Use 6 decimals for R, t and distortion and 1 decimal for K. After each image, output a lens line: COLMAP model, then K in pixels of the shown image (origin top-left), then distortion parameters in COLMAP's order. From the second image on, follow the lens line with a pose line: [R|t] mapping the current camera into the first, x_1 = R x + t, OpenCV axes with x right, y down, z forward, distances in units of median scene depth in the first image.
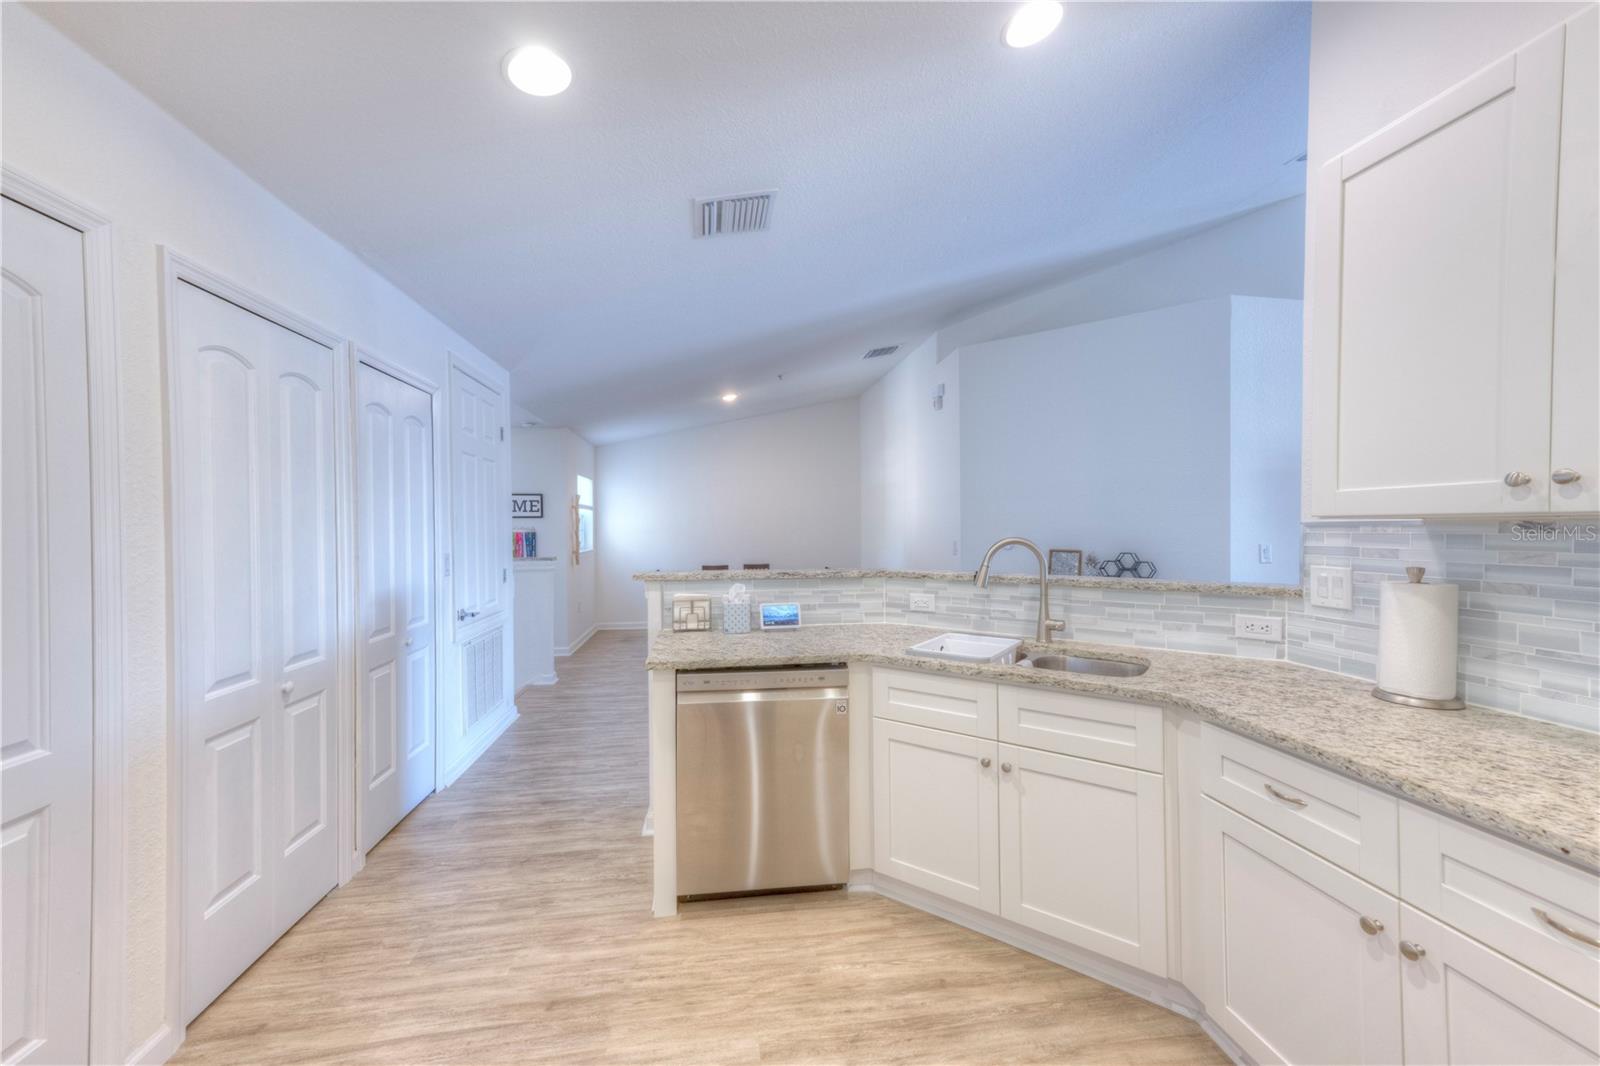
lens RADIAL K [[616.6, 0, 800.0], [0, 616.6, 533.0], [0, 0, 1]] dist [0.018432, -0.000002]
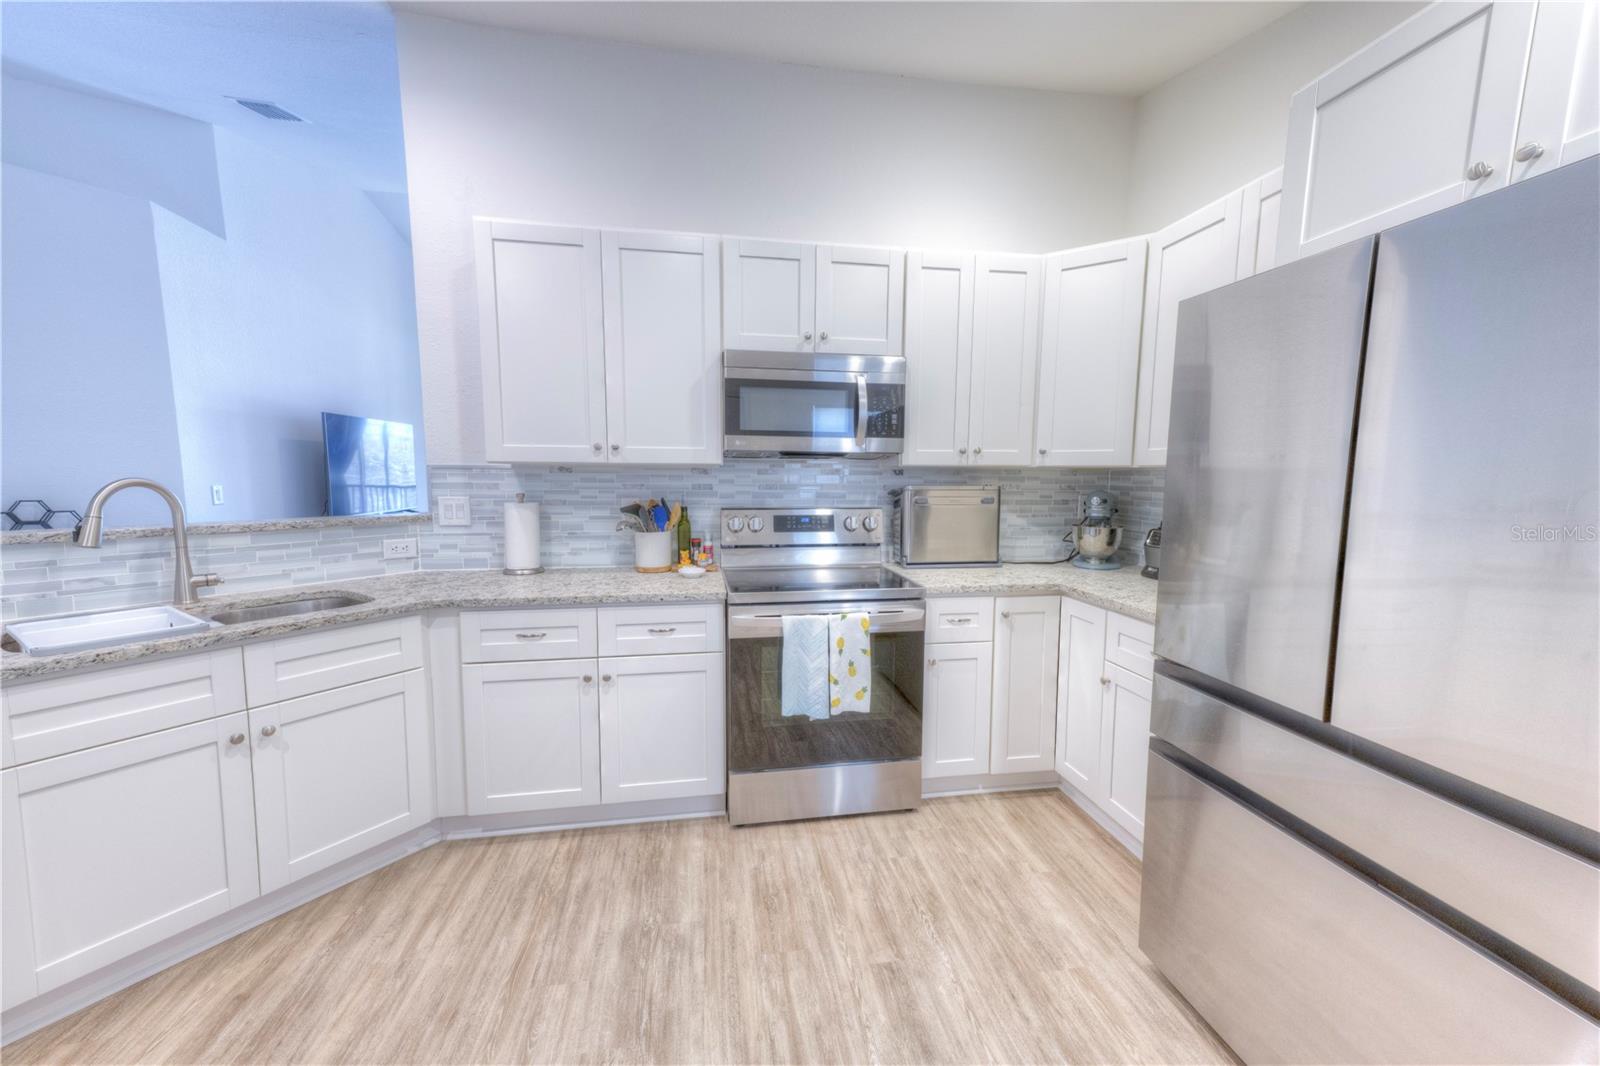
lens RADIAL K [[616.6, 0, 800.0], [0, 616.6, 533.0], [0, 0, 1]] dist [0.018432, -0.000002]
pose [[-0.017613, -0.094944, 0.995327, -0.569466], [0.002793, 0.995473, 0.095008, 0.003868], [-0.999841, 0.004454, -0.017268, 0.232763]]
